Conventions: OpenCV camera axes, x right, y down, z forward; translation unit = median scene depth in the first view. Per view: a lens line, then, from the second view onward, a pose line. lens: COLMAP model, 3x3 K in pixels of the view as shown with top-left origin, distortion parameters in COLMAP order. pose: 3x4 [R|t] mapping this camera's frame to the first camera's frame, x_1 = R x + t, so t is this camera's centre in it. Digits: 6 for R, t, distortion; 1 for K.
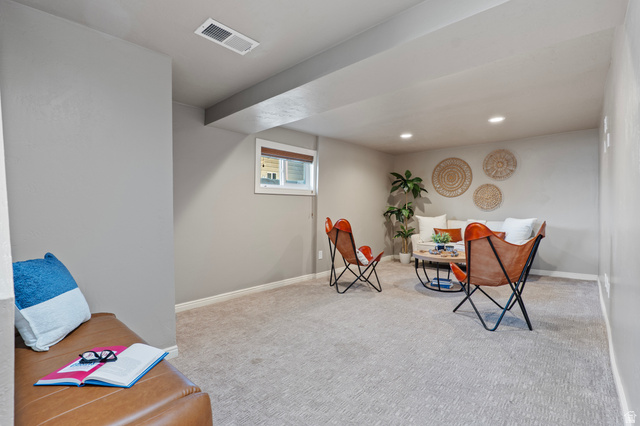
lens RADIAL K [[300.0, 0, 323.1], [0, 300.0, 213.1], [0, 0, 1]] dist [-0.022906, 0.006512]
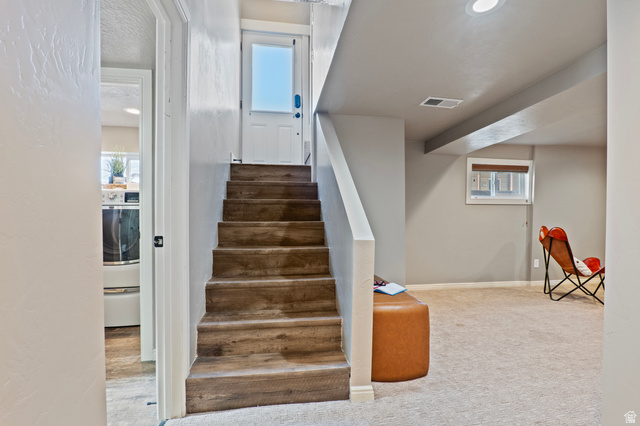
lens RADIAL K [[300.0, 0, 323.2], [0, 300.0, 215.6], [0, 0, 1]] dist [-0.022906, 0.006512]
pose [[0.766912, 0.001141, -0.641751, 0.101191], [-0.016059, 0.999719, -0.017414, 0.009791], [0.641551, 0.023661, 0.766715, -0.278021]]
